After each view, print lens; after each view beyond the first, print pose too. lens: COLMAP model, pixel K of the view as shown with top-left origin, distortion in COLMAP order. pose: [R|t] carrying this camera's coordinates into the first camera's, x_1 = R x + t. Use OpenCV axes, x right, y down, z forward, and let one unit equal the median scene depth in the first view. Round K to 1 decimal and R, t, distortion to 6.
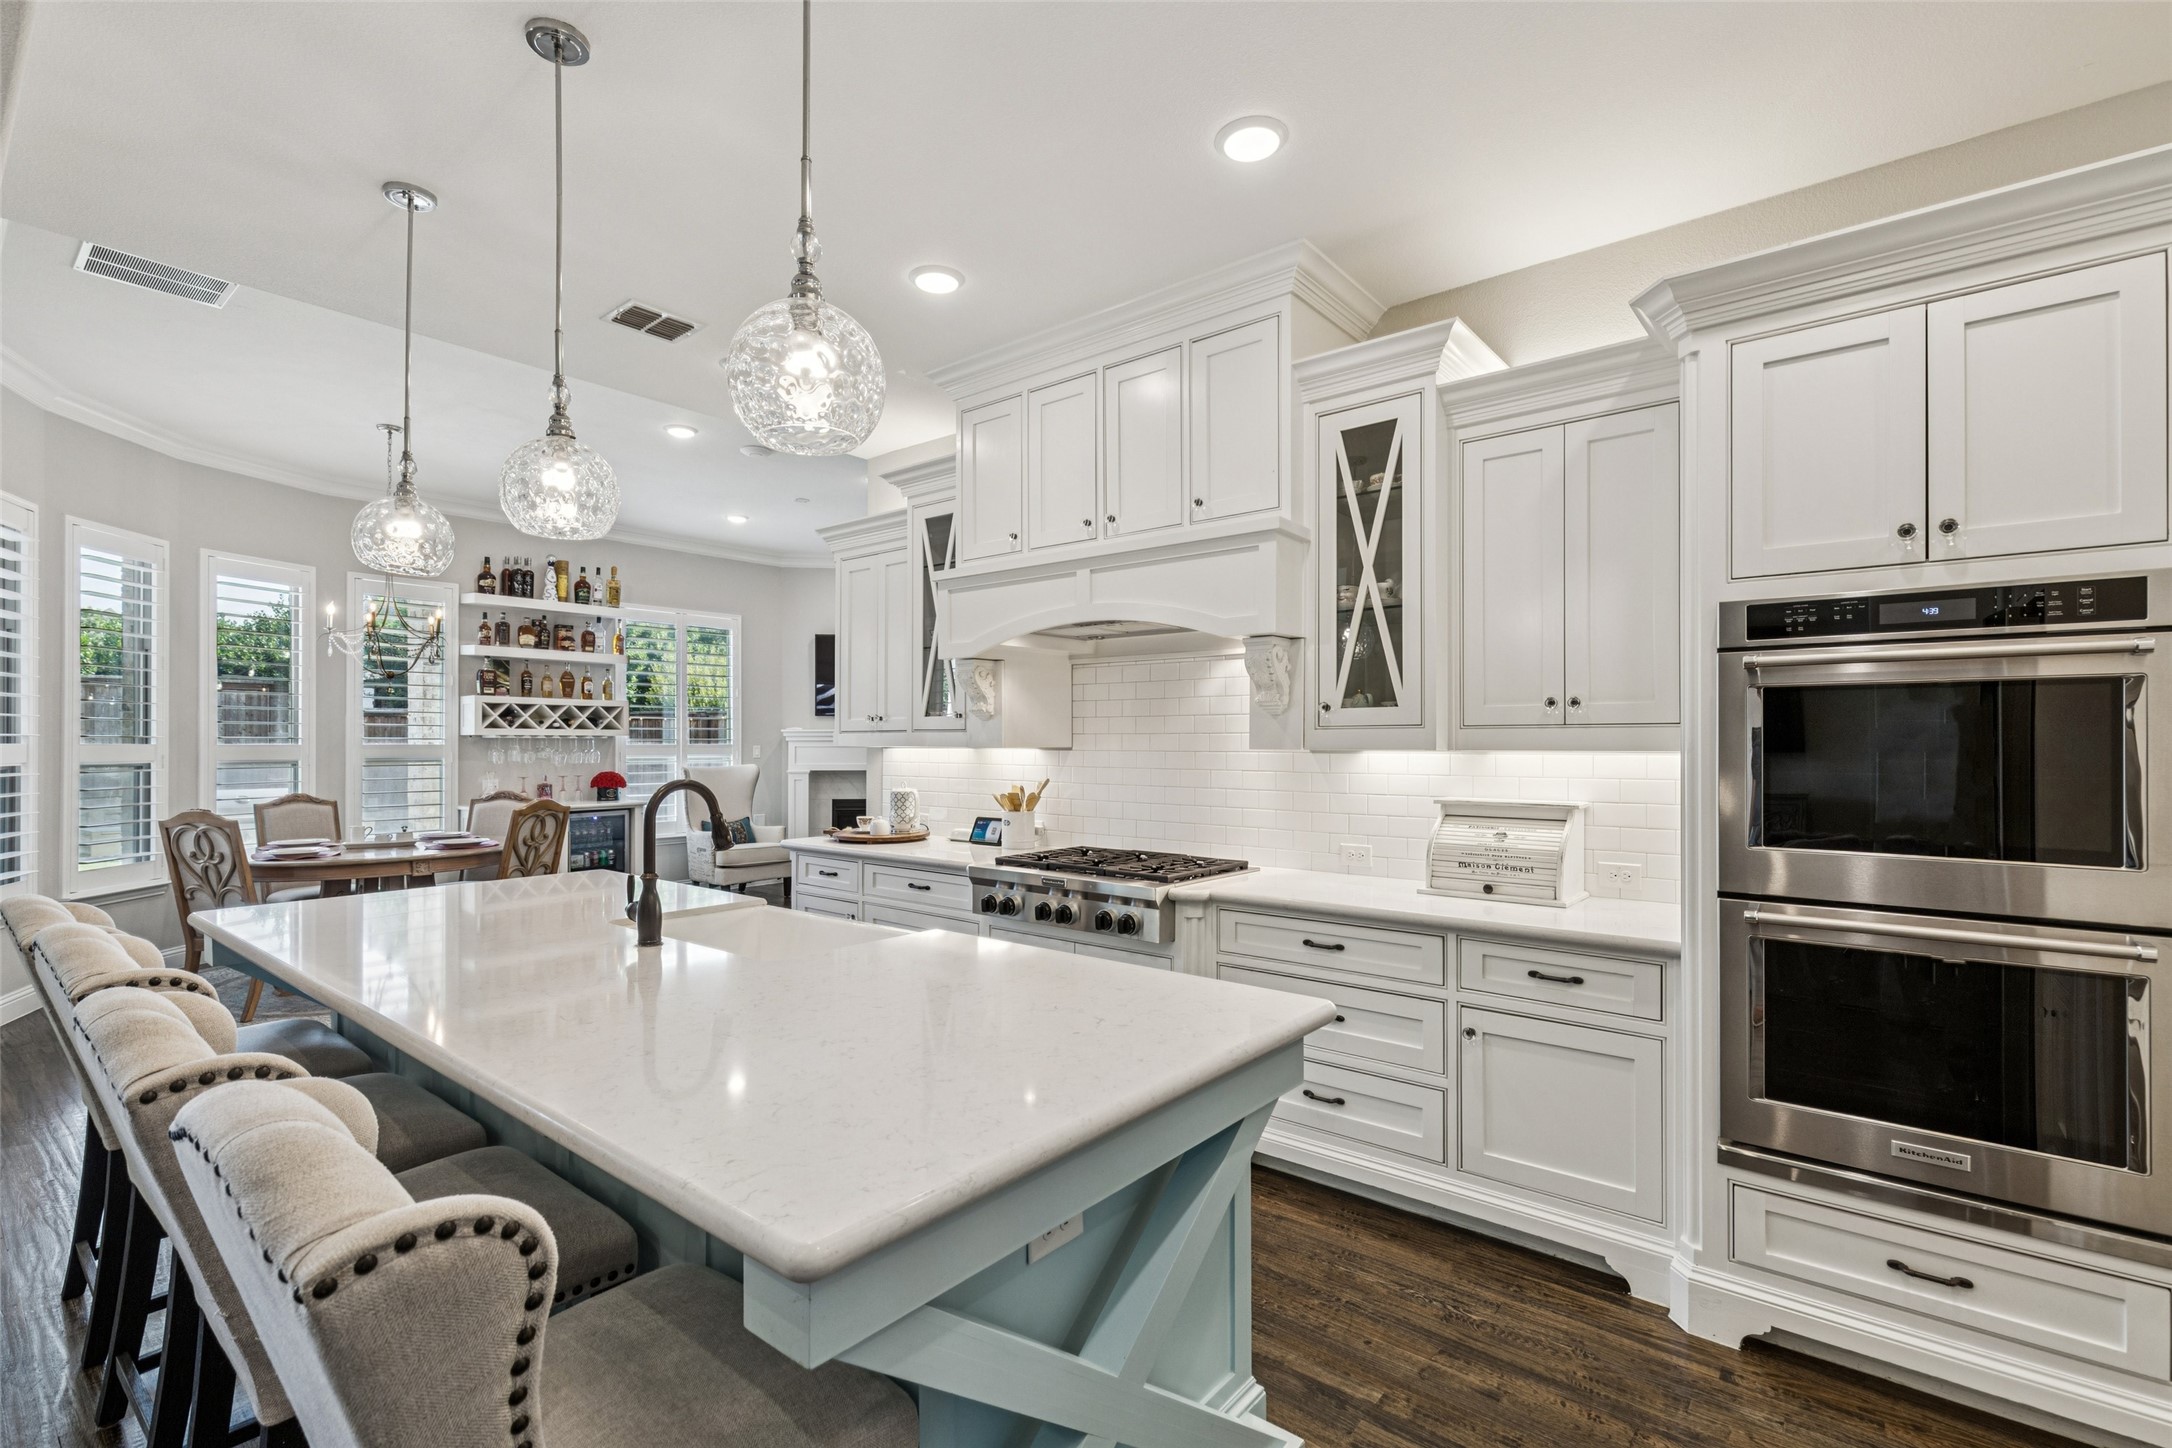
lens RADIAL K [[977.5, 0, 1092.4], [0, 977.5, 732.3], [0, 0, 1]] dist [0.010480, -0.001021]
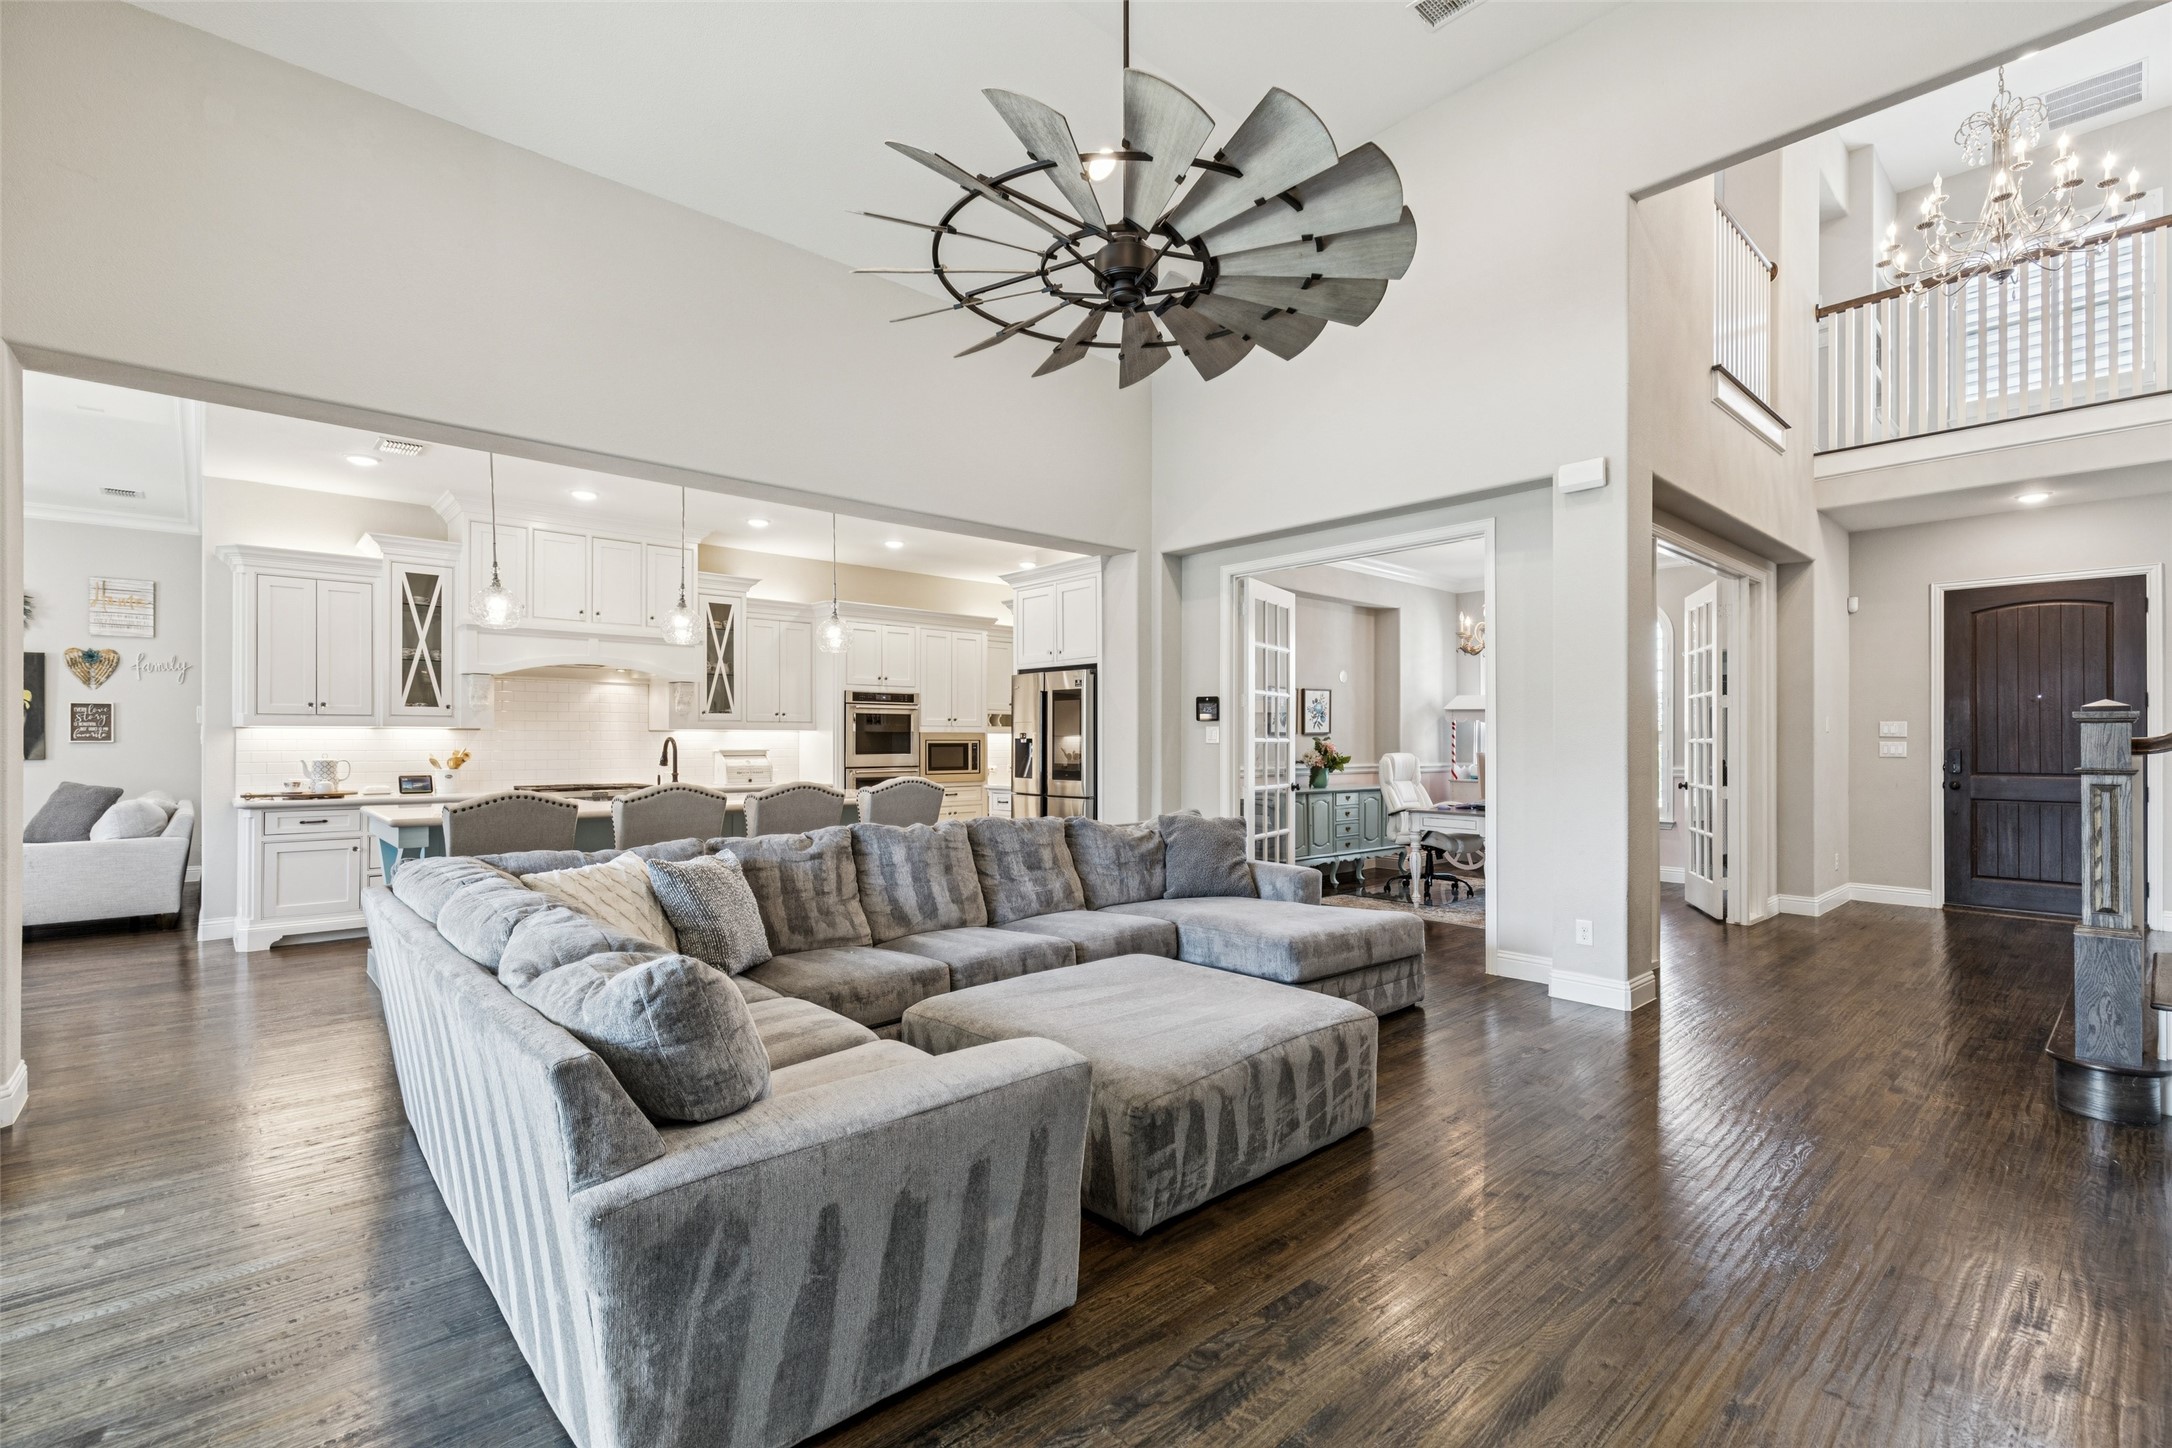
lens RADIAL K [[977.5, 0, 1089.1], [0, 977.5, 739.0], [0, 0, 1]] dist [0.010480, -0.001021]
pose [[0.149291, 0.000715, 0.988793, -1.354992], [-0.010011, 0.999950, 0.000788, 0.019363], [-0.988743, -0.010016, 0.149290, -0.220999]]
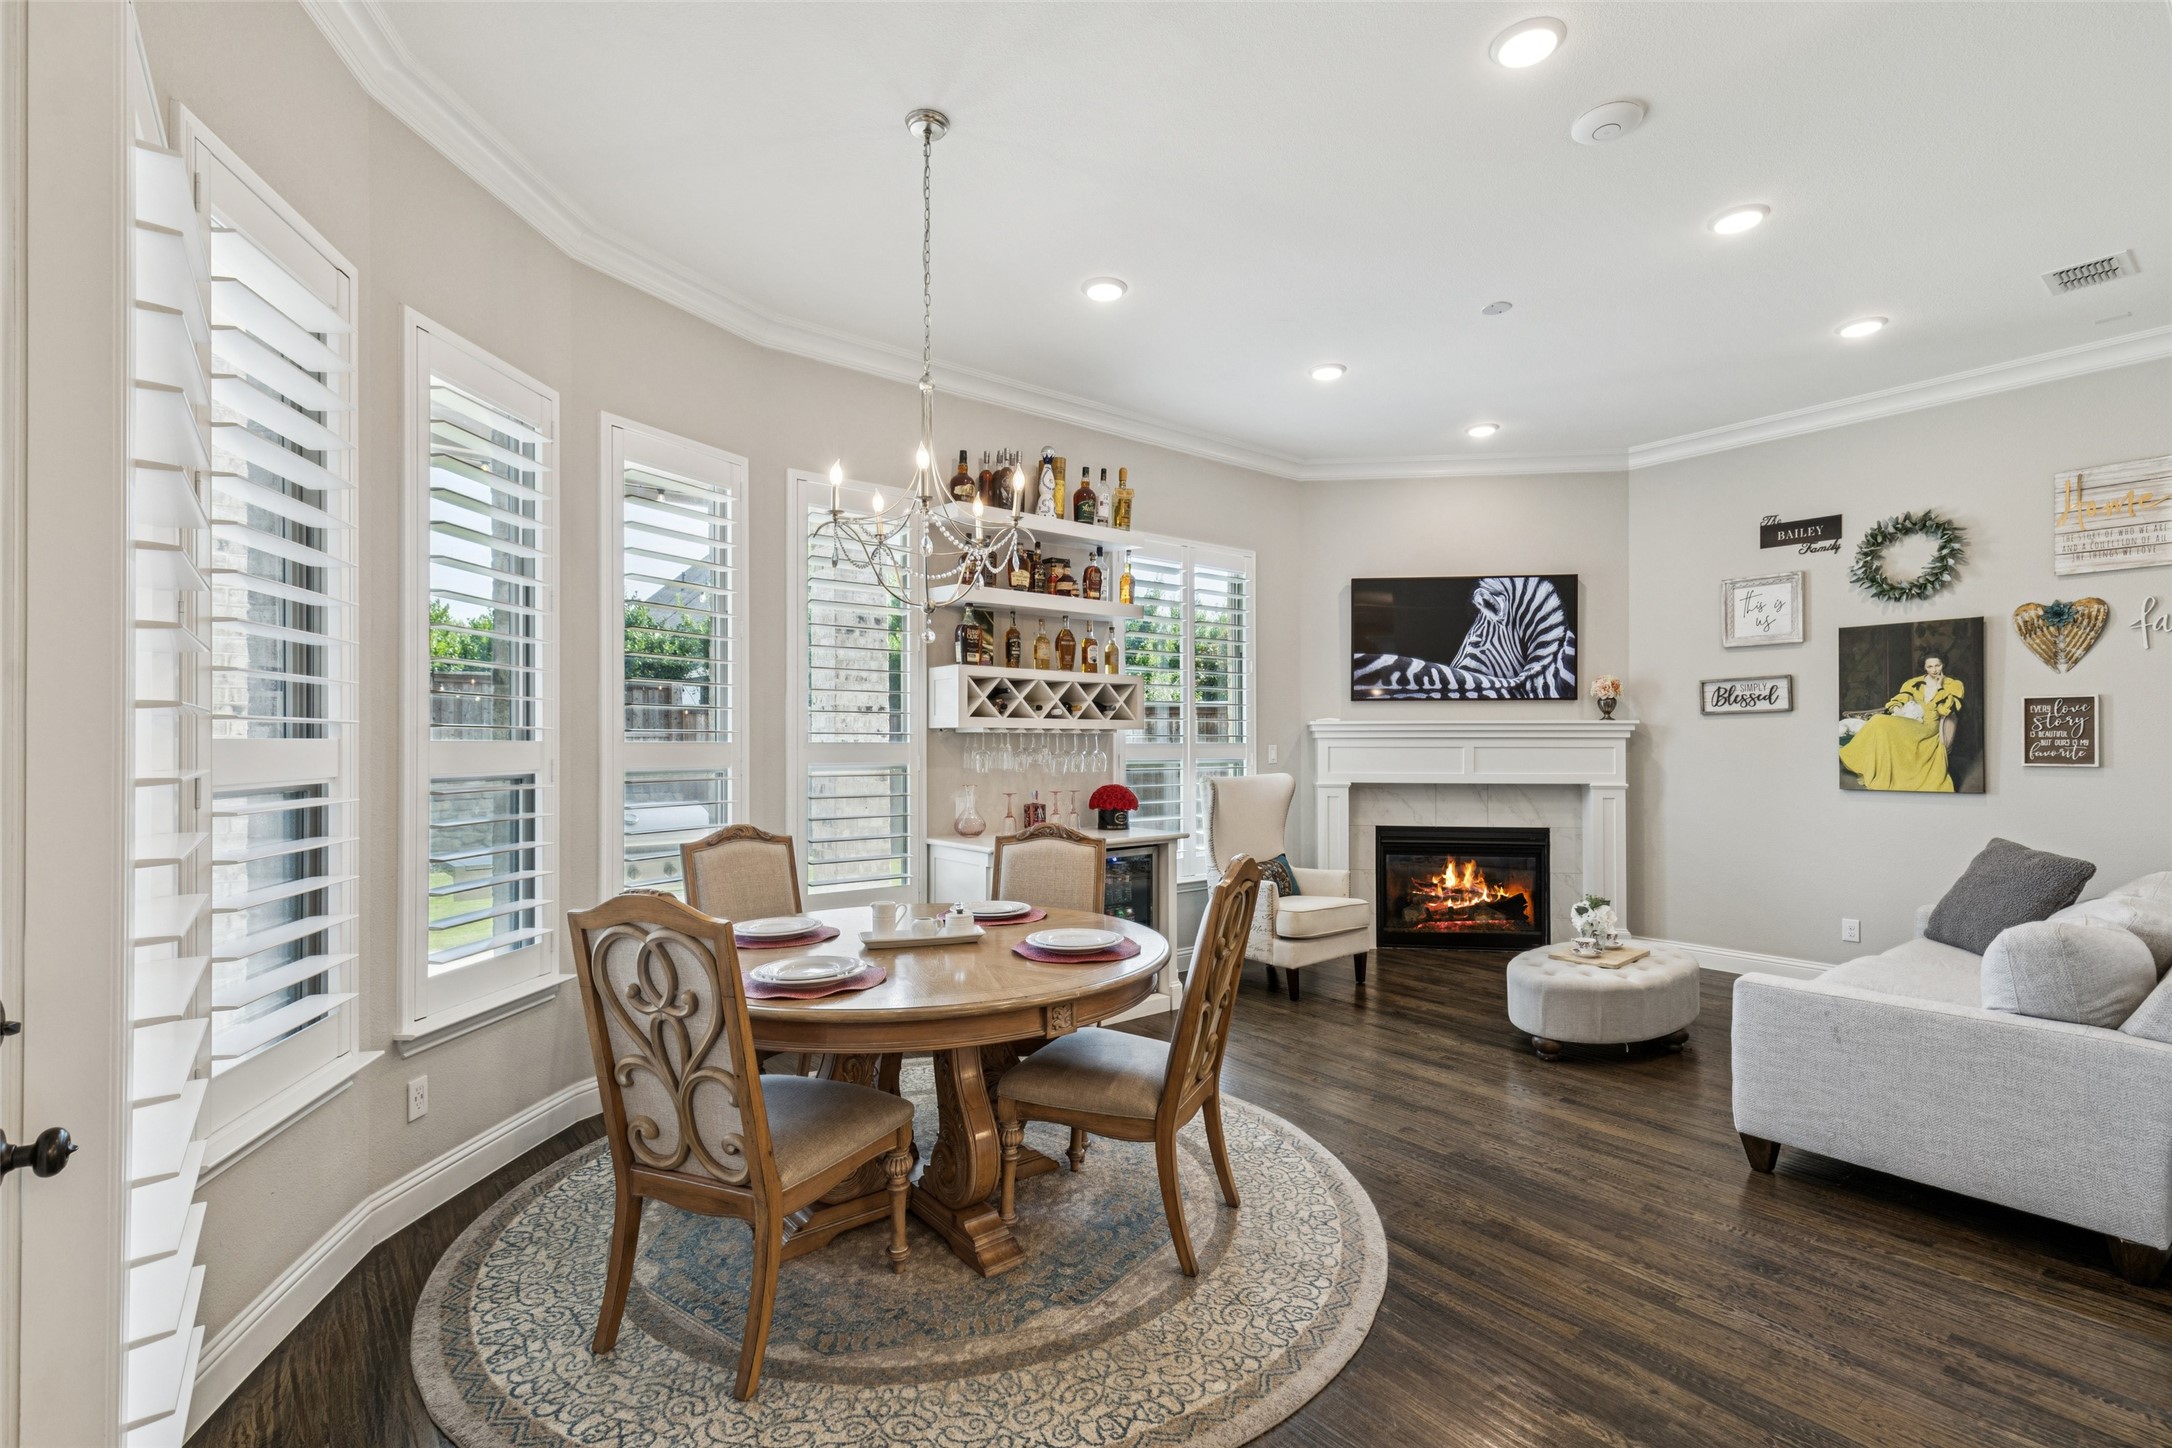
lens RADIAL K [[977.5, 0, 1096.2], [0, 977.5, 730.8], [0, 0, 1]] dist [0.010480, -0.001021]
pose [[0.976411, -0.001735, -0.215913, -0.617590], [0.001533, 0.999998, -0.001102, 0.008608], [0.215914, 0.000745, 0.976412, 0.617834]]
